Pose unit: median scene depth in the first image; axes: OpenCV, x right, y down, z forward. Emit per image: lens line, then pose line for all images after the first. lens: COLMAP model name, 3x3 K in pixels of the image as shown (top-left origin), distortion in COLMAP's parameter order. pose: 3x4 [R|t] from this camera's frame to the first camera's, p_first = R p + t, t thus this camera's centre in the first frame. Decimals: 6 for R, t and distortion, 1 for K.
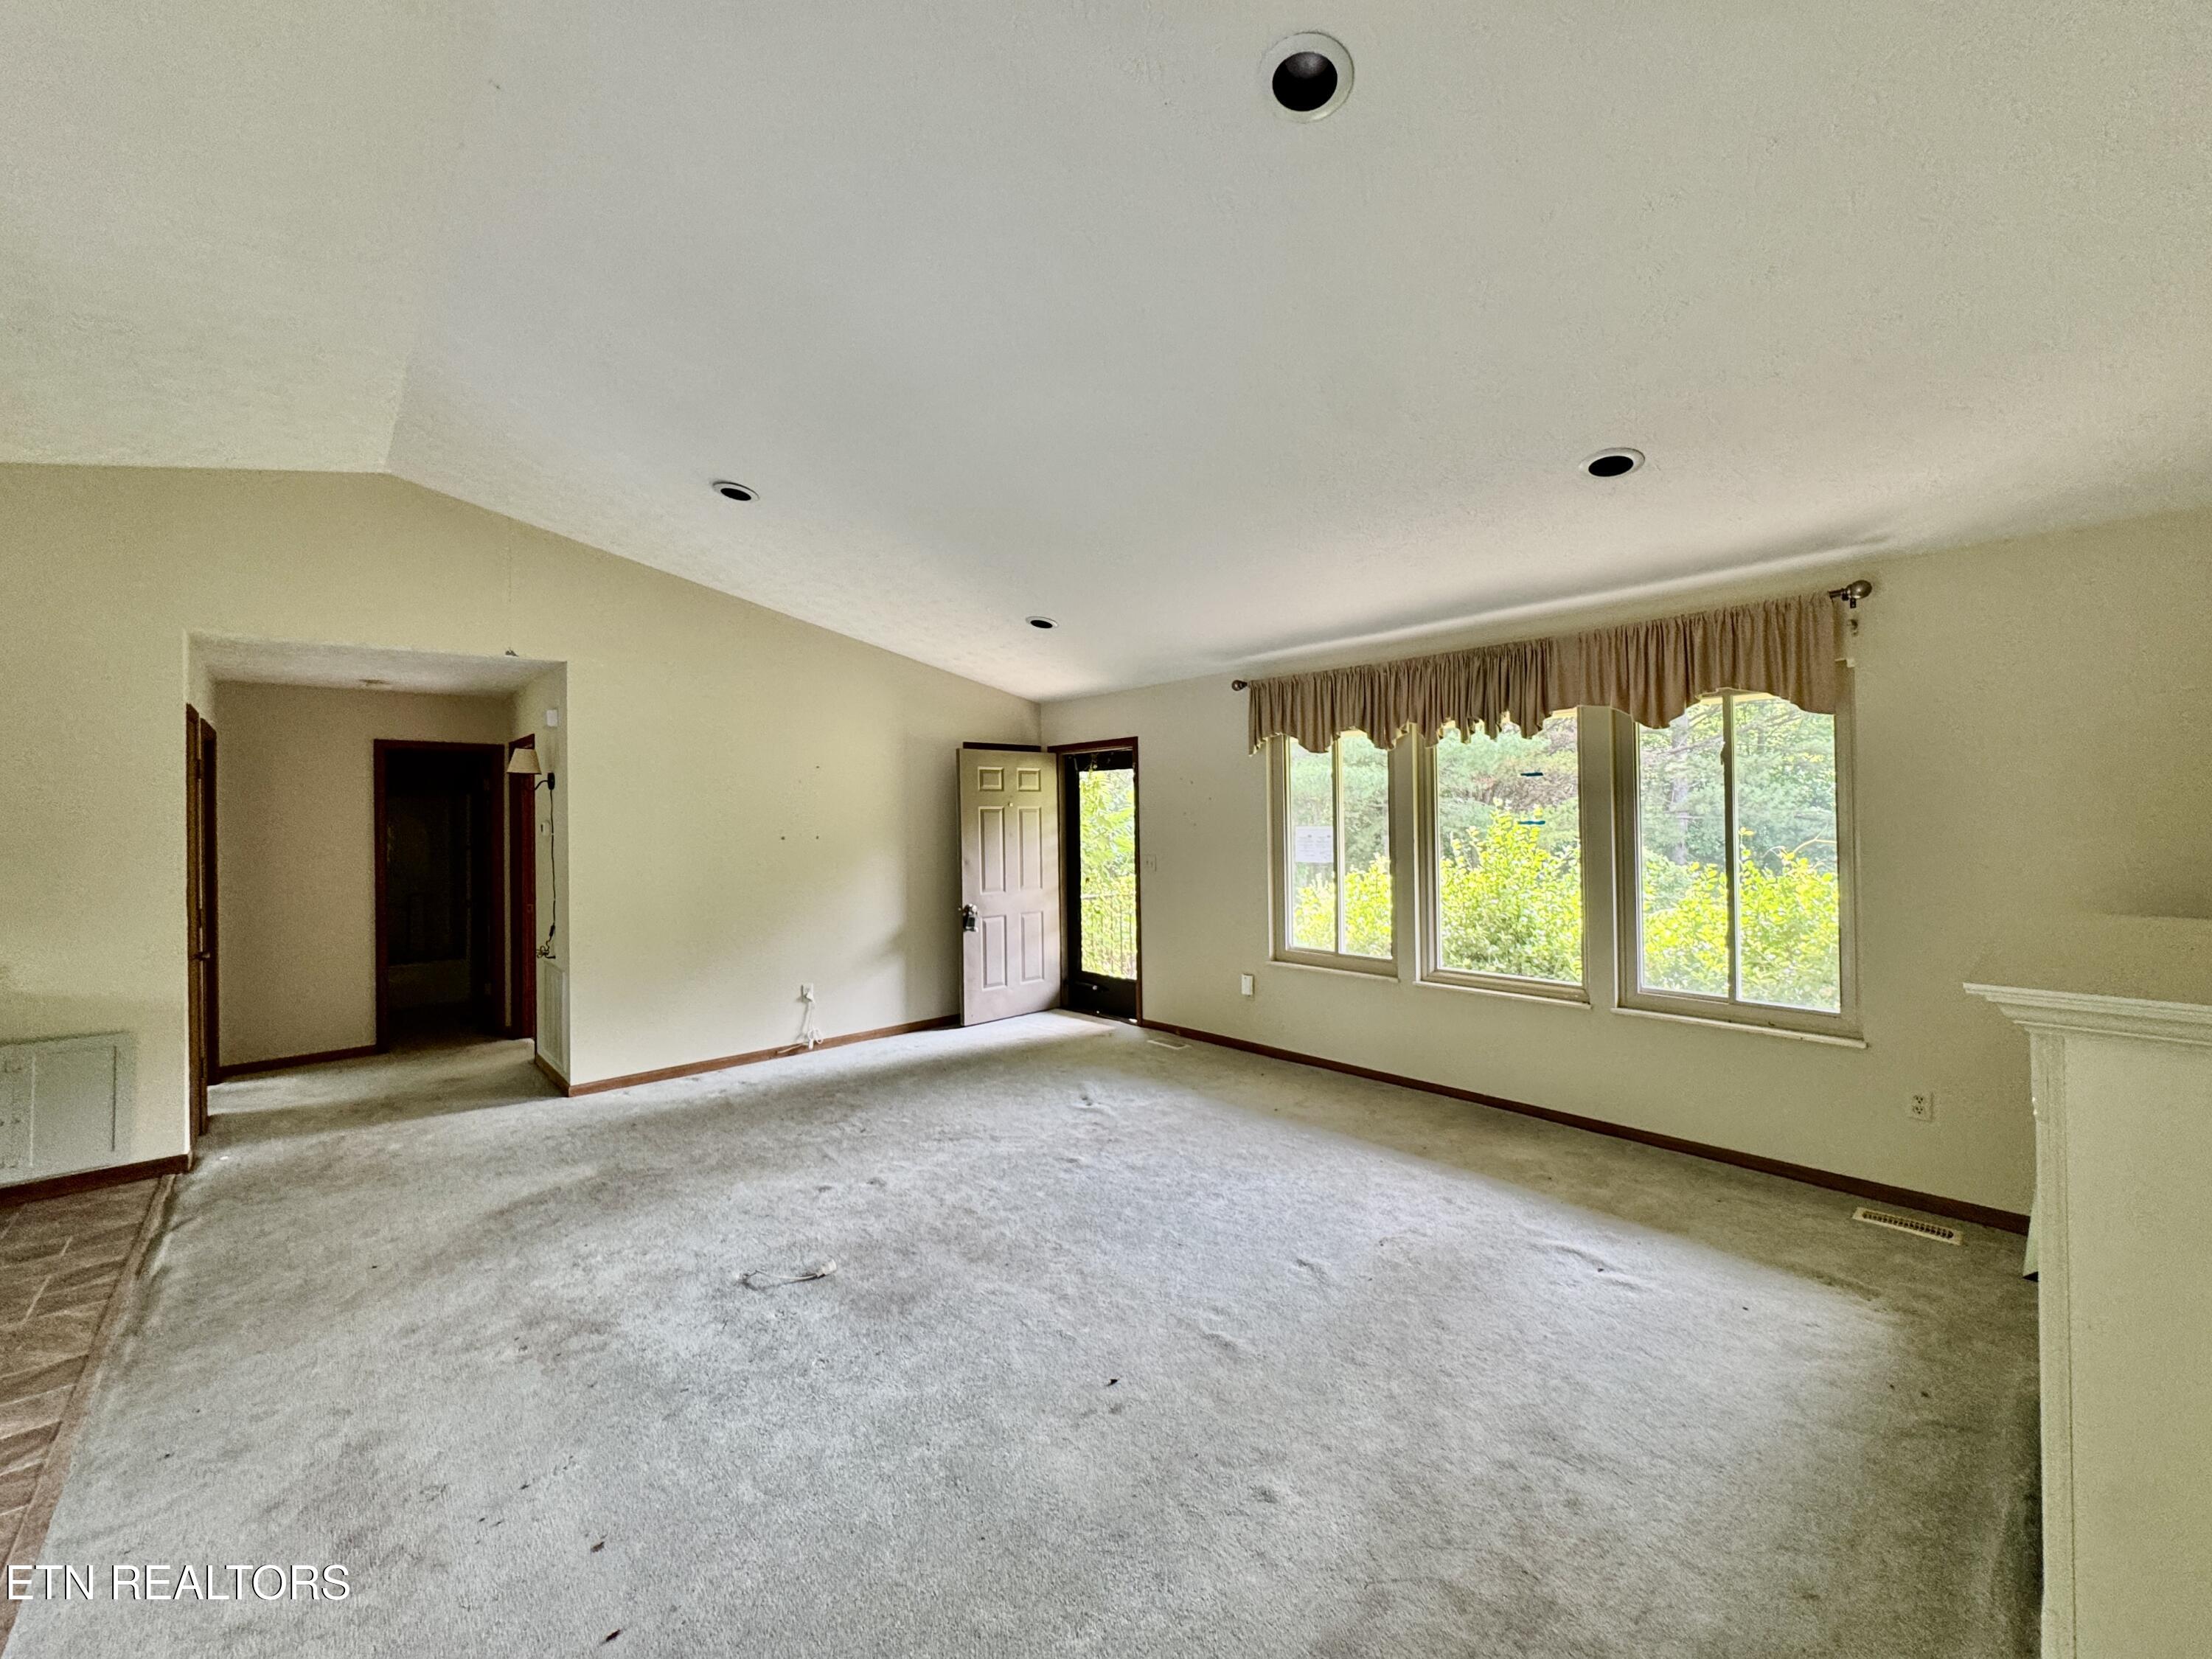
lens RADIAL K [[899.3, 0, 1105.0], [0, 899.3, 816.1], [0, 0, 1]] dist [-0.000133, -0.000124]
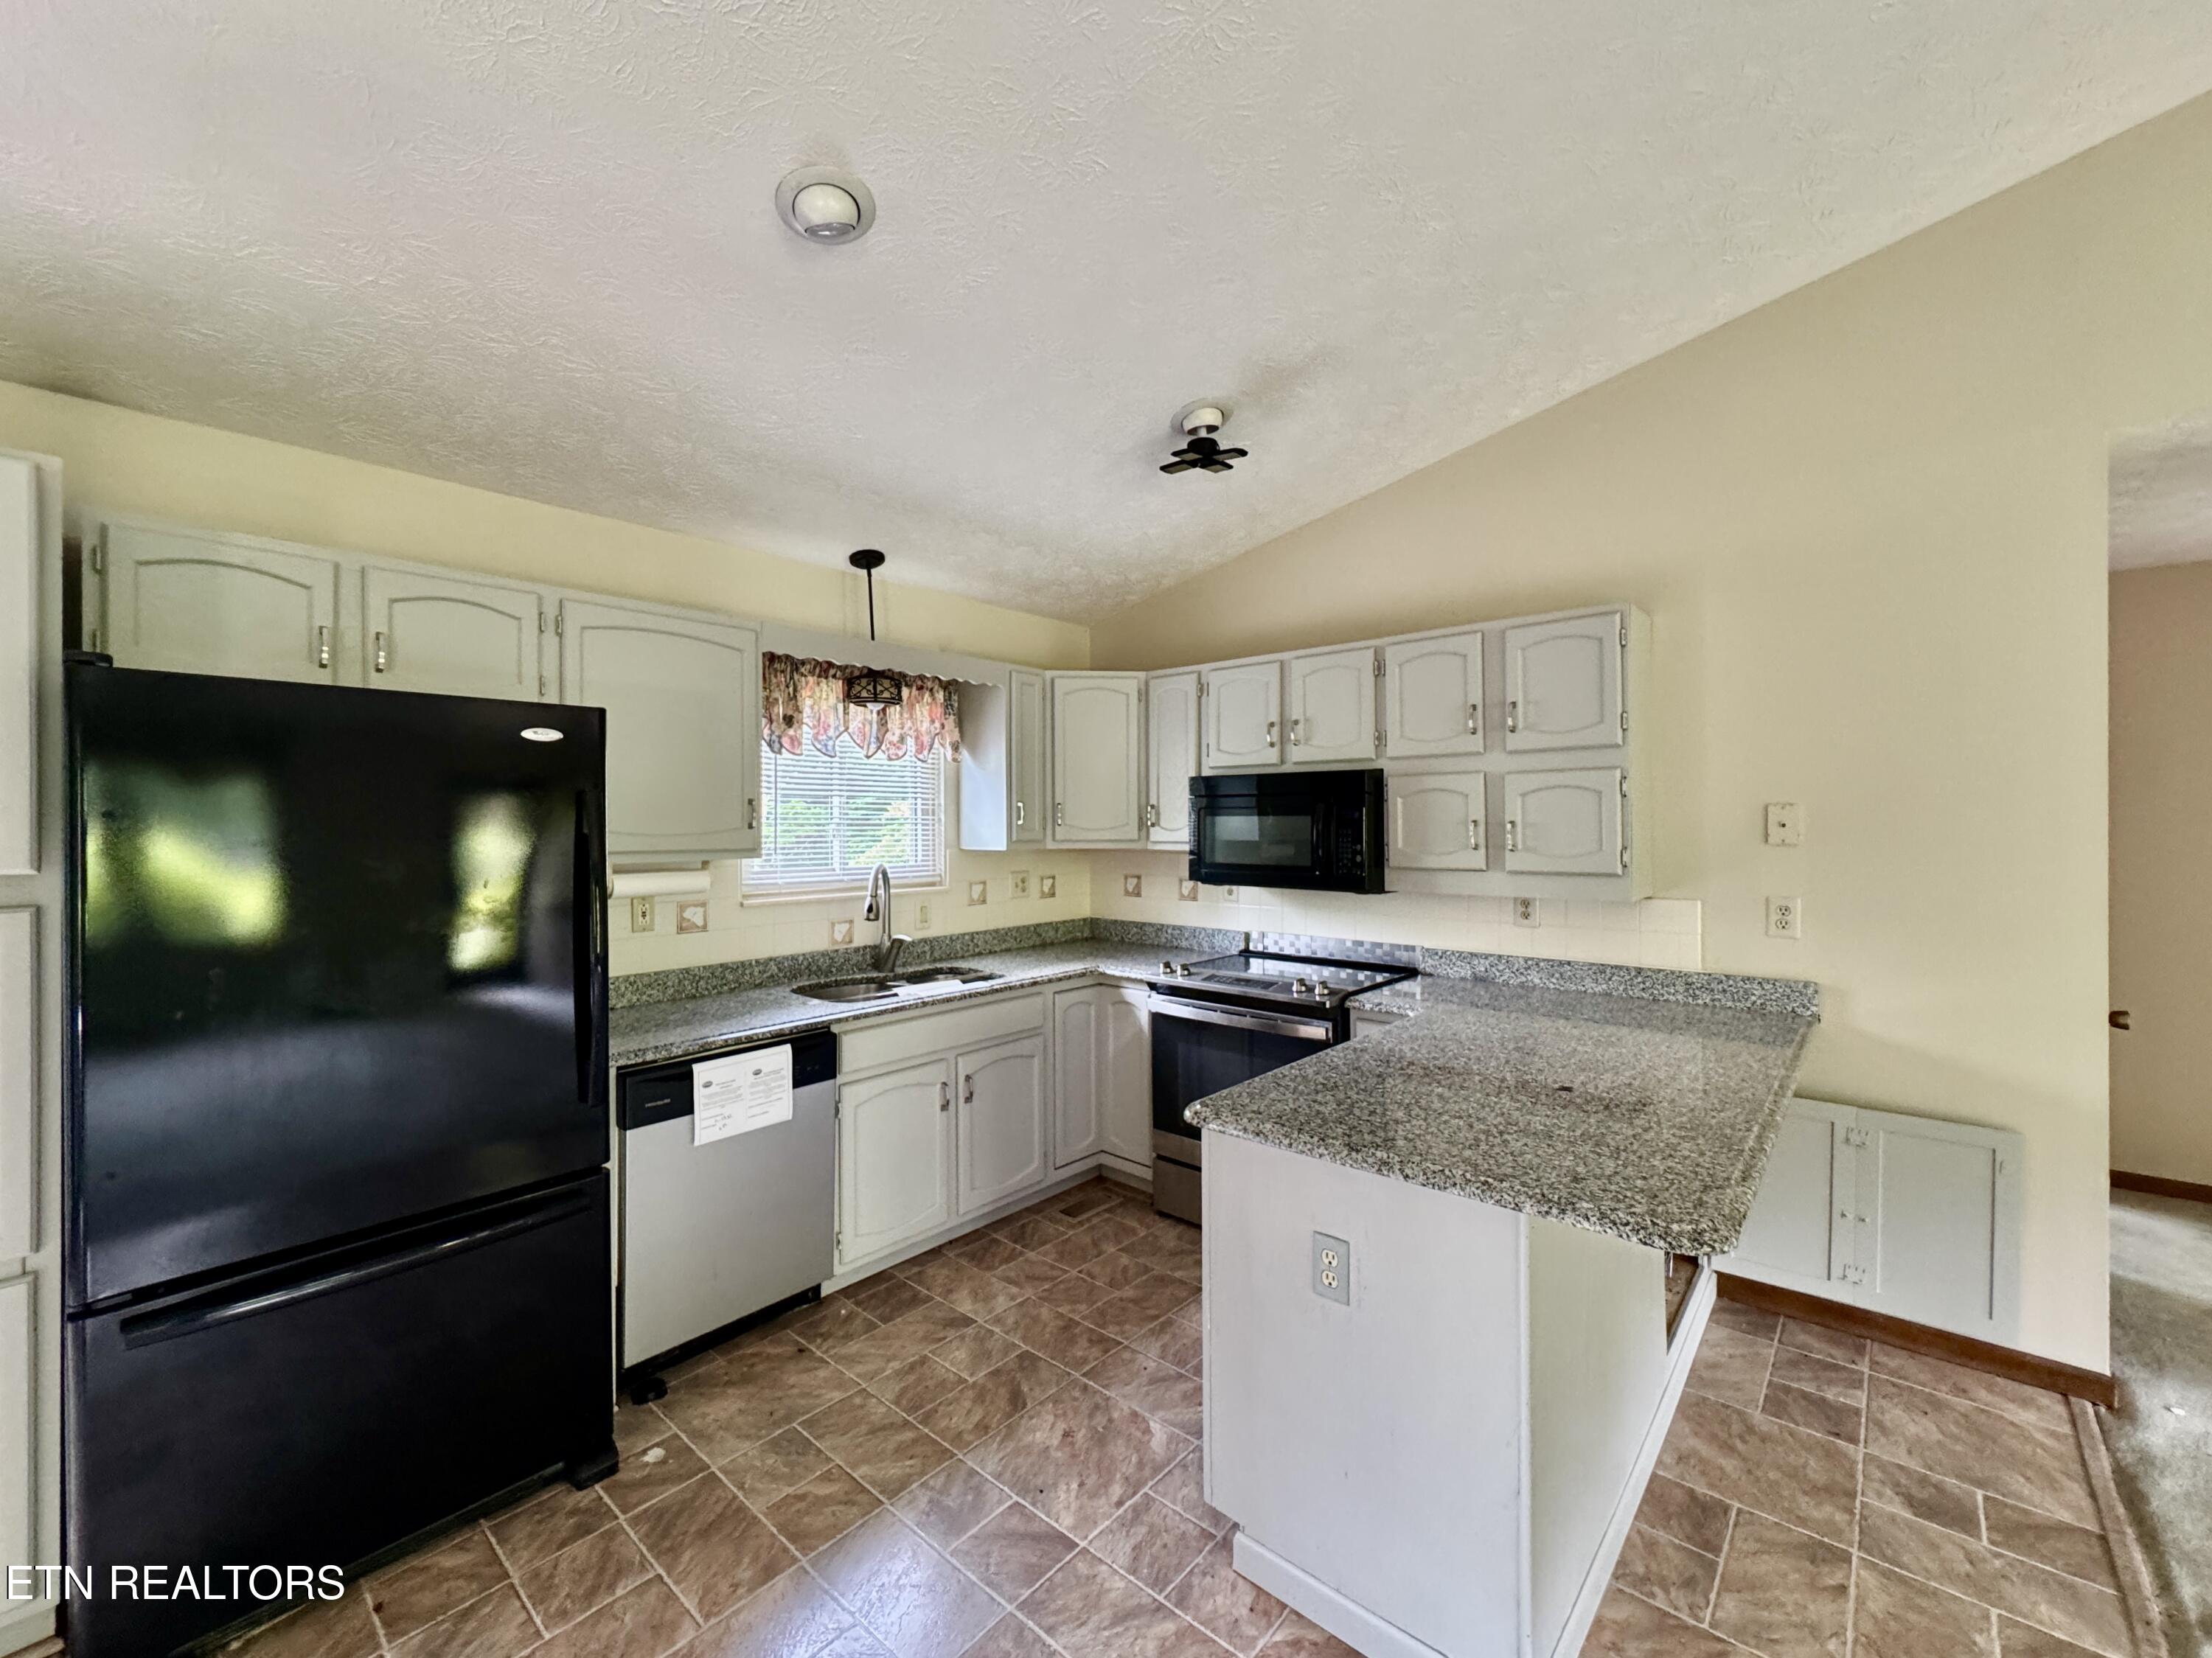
lens RADIAL K [[904.1, 0, 1103.5], [0, 904.1, 824.4], [0, 0, 1]] dist [-0.001065, -0.000068]
pose [[0.114139, 0.015480, -0.993344, -0.442384], [0.003487, 0.999866, 0.015982, 0.018530], [0.993459, -0.005288, 0.114069, 0.258054]]
